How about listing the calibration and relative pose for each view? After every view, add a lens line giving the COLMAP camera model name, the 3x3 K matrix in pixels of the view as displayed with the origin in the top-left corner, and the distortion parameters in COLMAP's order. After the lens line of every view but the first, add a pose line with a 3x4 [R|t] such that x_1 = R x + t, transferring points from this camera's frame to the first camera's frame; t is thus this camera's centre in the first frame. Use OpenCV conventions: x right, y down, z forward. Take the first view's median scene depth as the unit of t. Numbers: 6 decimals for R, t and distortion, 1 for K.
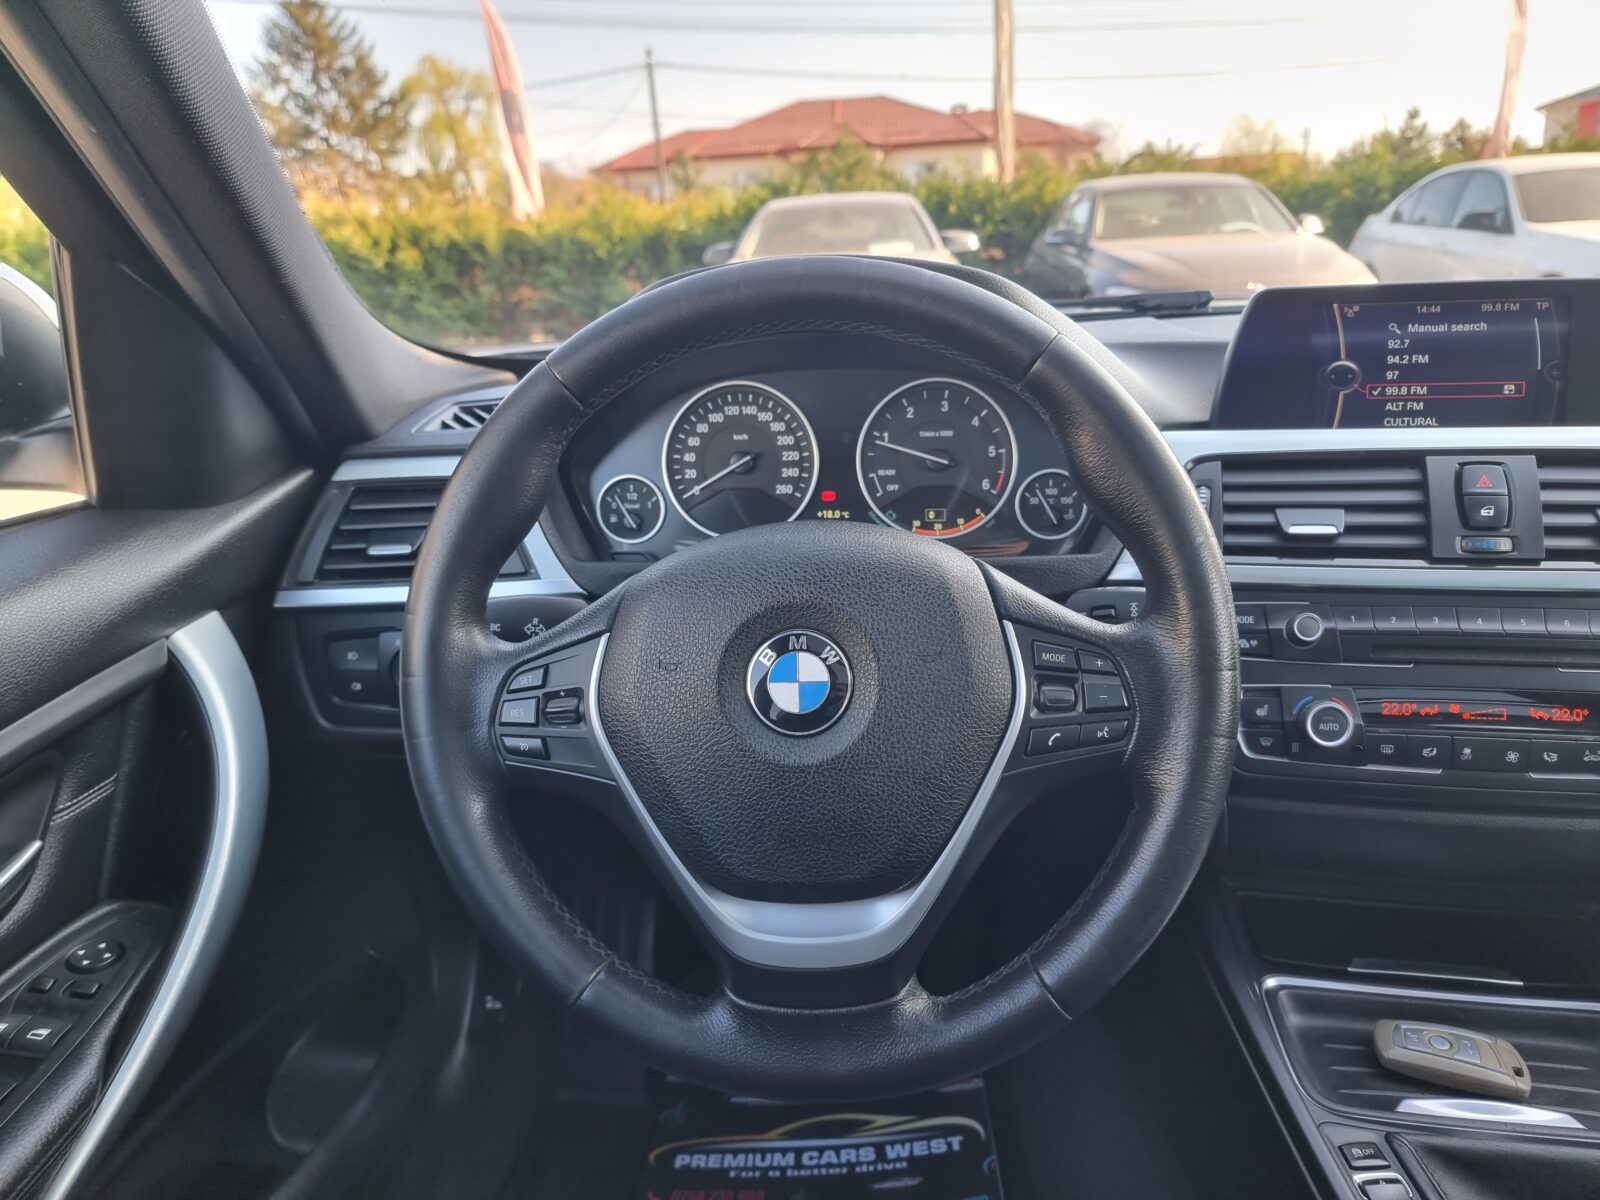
lens RADIAL K [[1112.9, 0, 810.6], [0, 1112.9, 592.2], [0, 0, 1]] dist [0.058195, -0.057999]
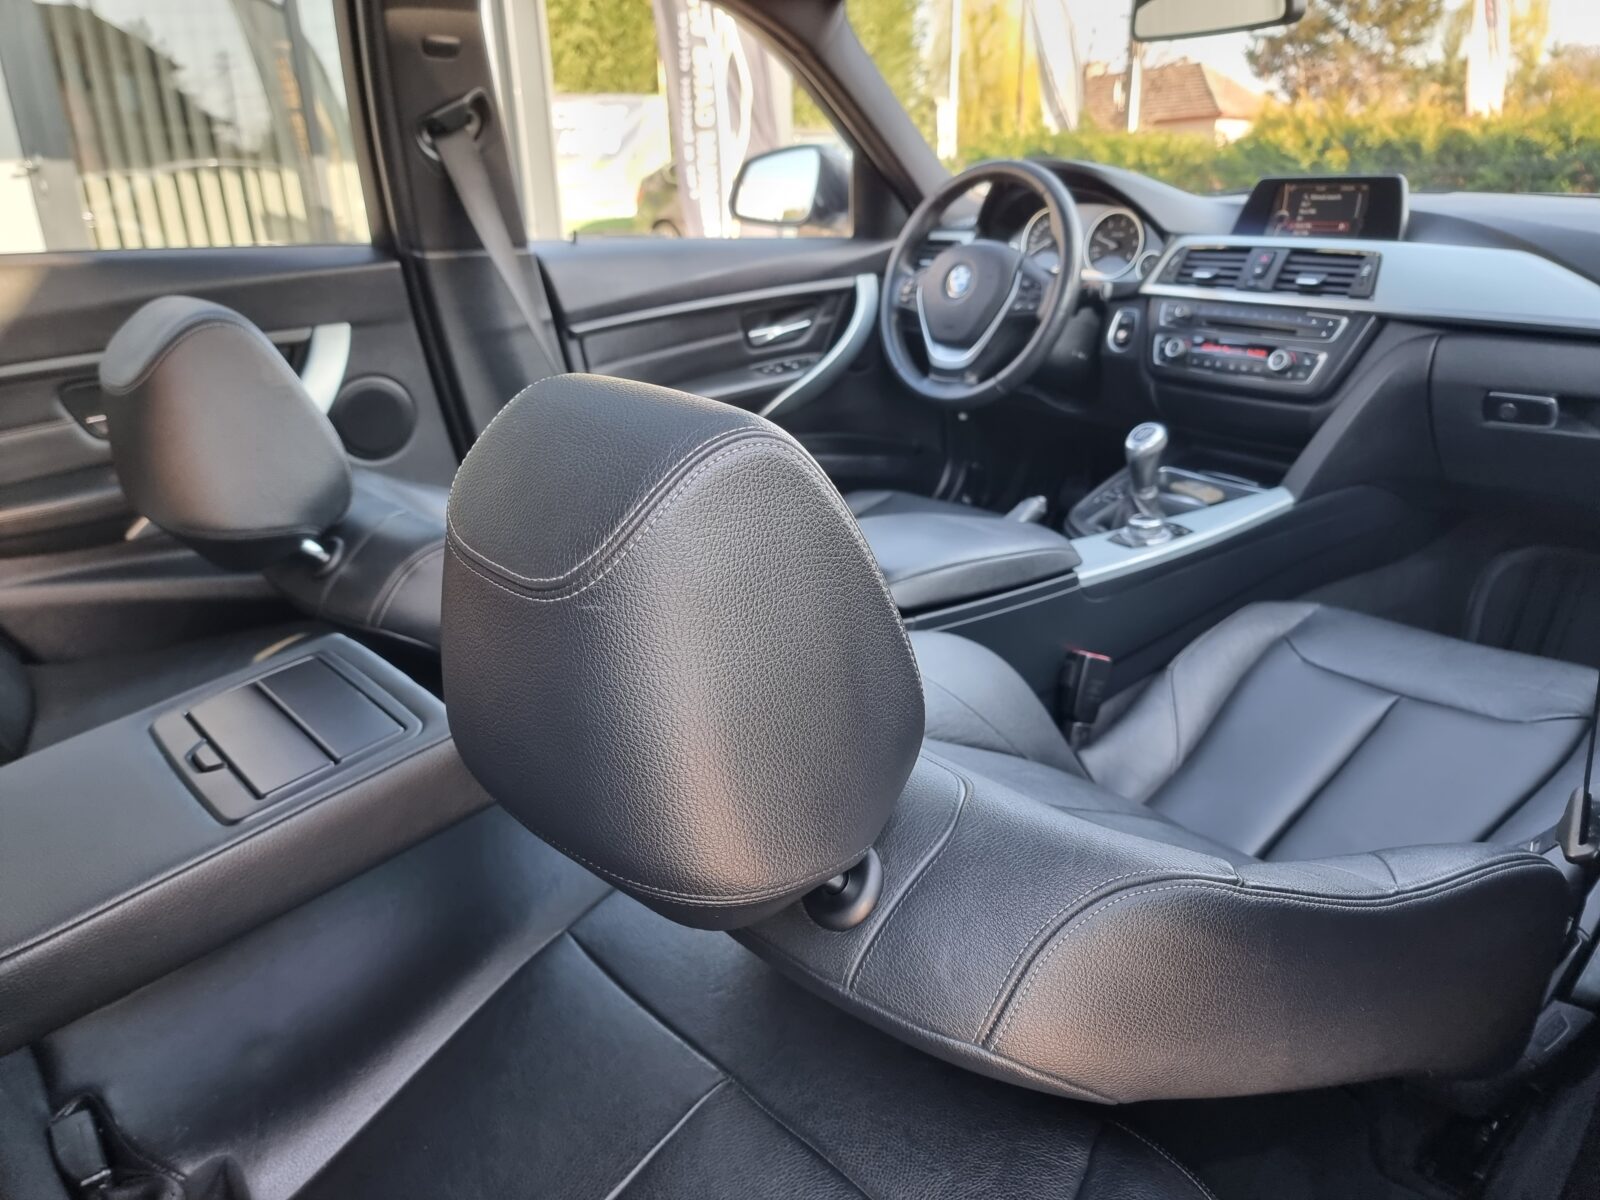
lens RADIAL K [[1134.6, 0, 800.0], [0, 1134.6, 600.0], [0, 0, 1]] dist [0.066435, -0.068969]
pose [[0.701738, 0.271313, -0.658752, 1.468105], [-0.219301, 0.962012, 0.162602, 0.365648], [0.677843, 0.030360, 0.734579, -1.268070]]
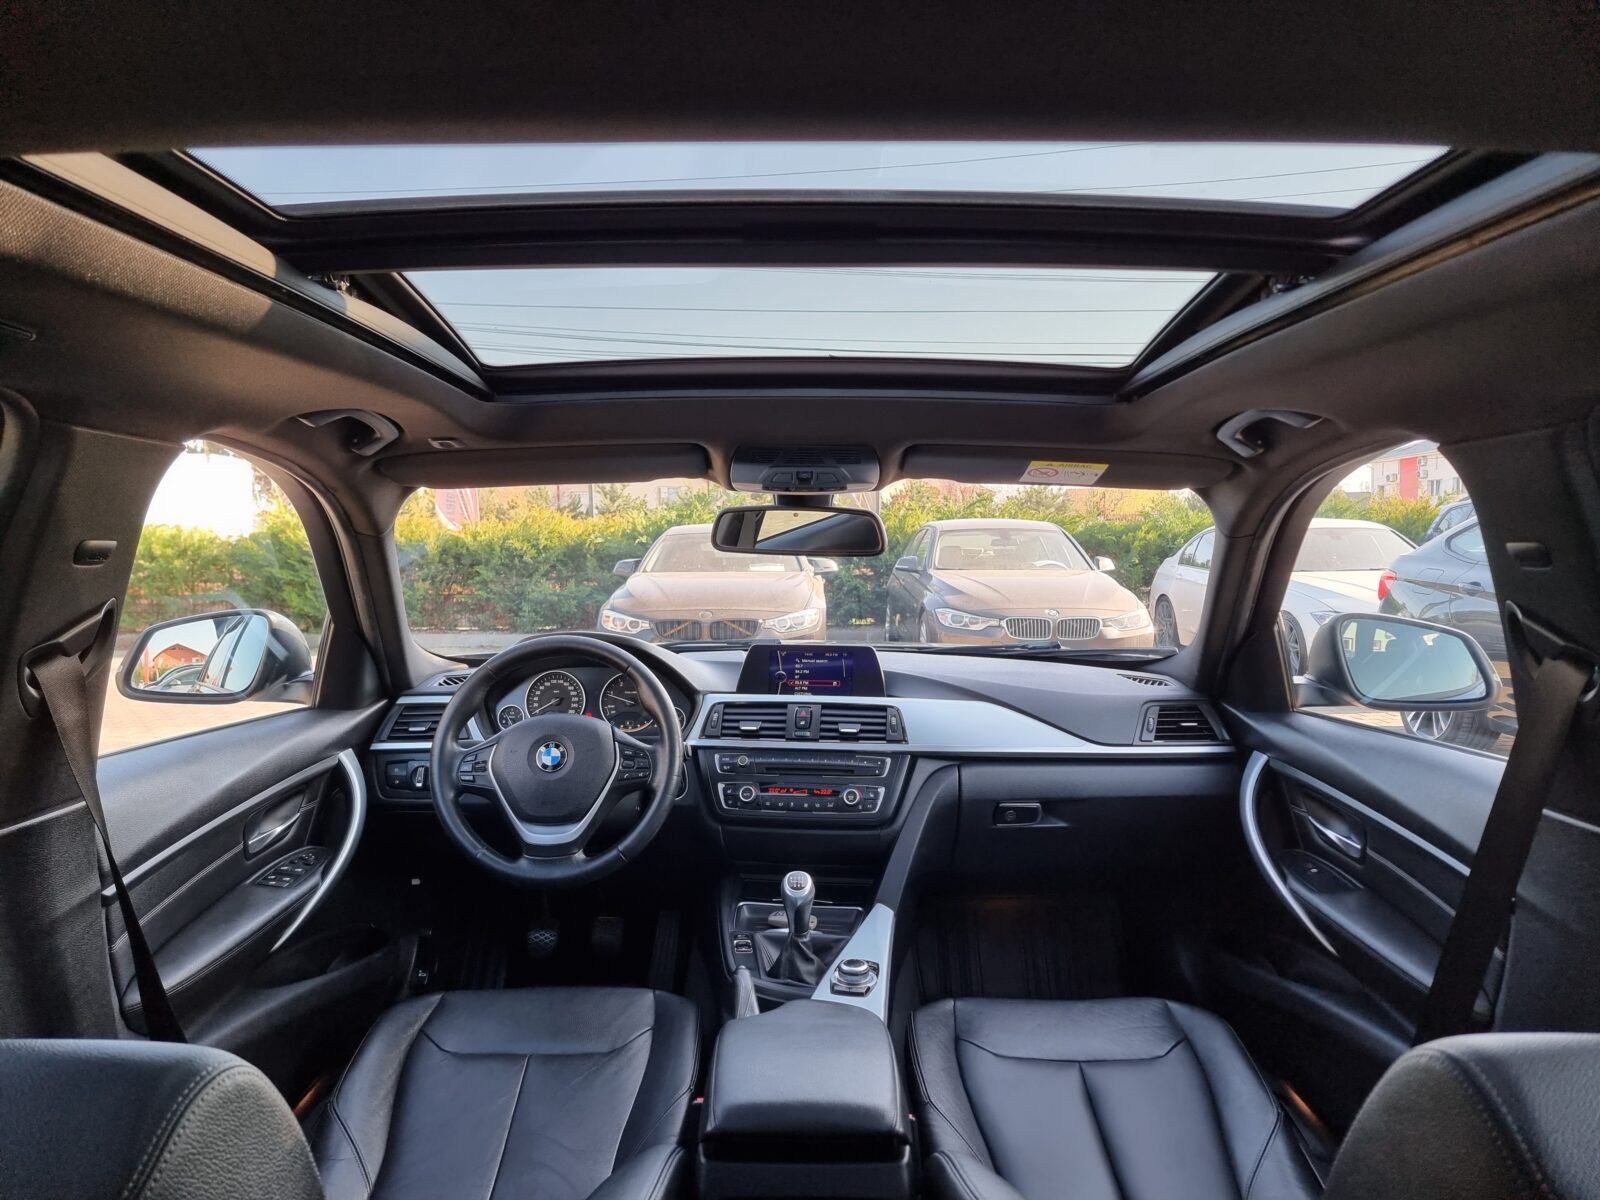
lens RADIAL K [[1099.8, 0, 787.0], [0, 1099.8, 595.1], [0, 0, 1]] dist [0.064584, -0.000868]
pose [[0.997910, 0.037891, 0.052349, 0.331232], [-0.023222, 0.966214, -0.256691, 0.292209], [-0.060307, 0.254939, 0.965075, -1.577446]]
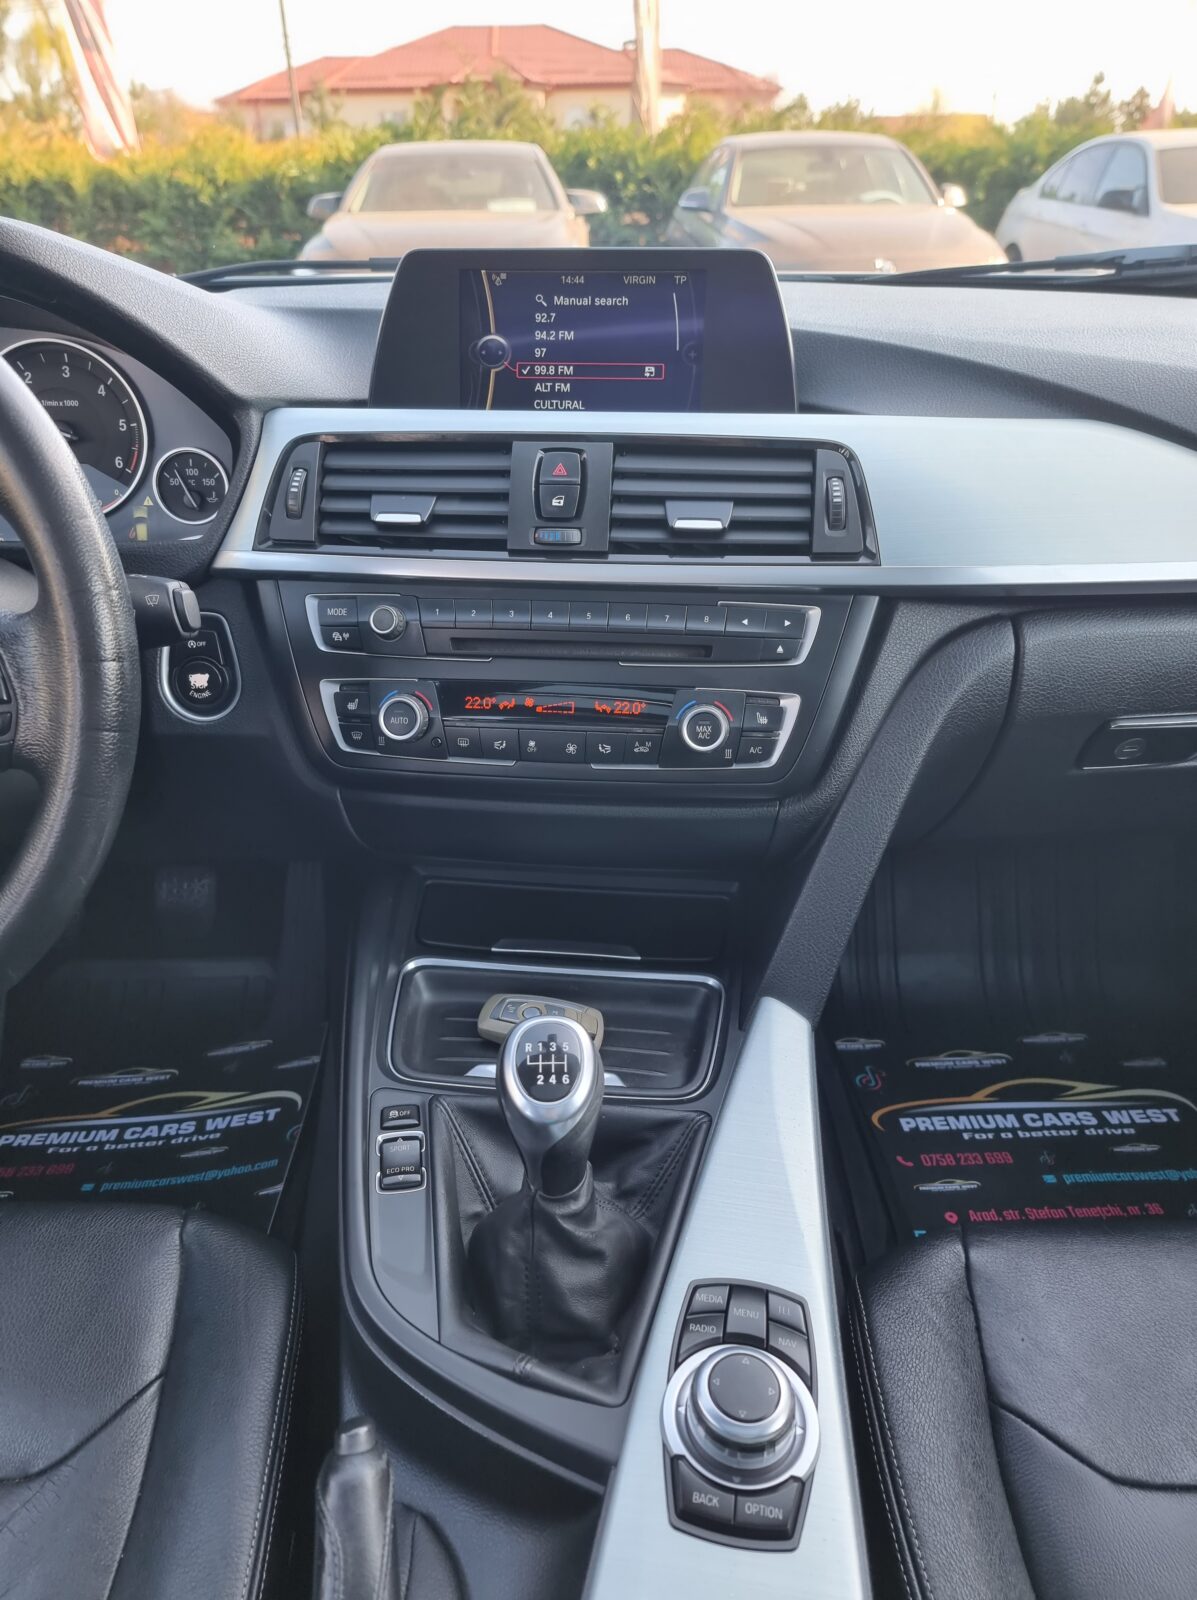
lens RADIAL K [[1112.9, 0, 578.8], [0, 1112.9, 797.5], [0, 0, 1]] dist [0.058195, -0.057999]
pose [[0.996231, -0.008303, 0.086338, 0.446420], [-0.007695, 0.983023, 0.183321, 0.003088], [-0.086394, -0.183294, 0.979254, -0.001380]]
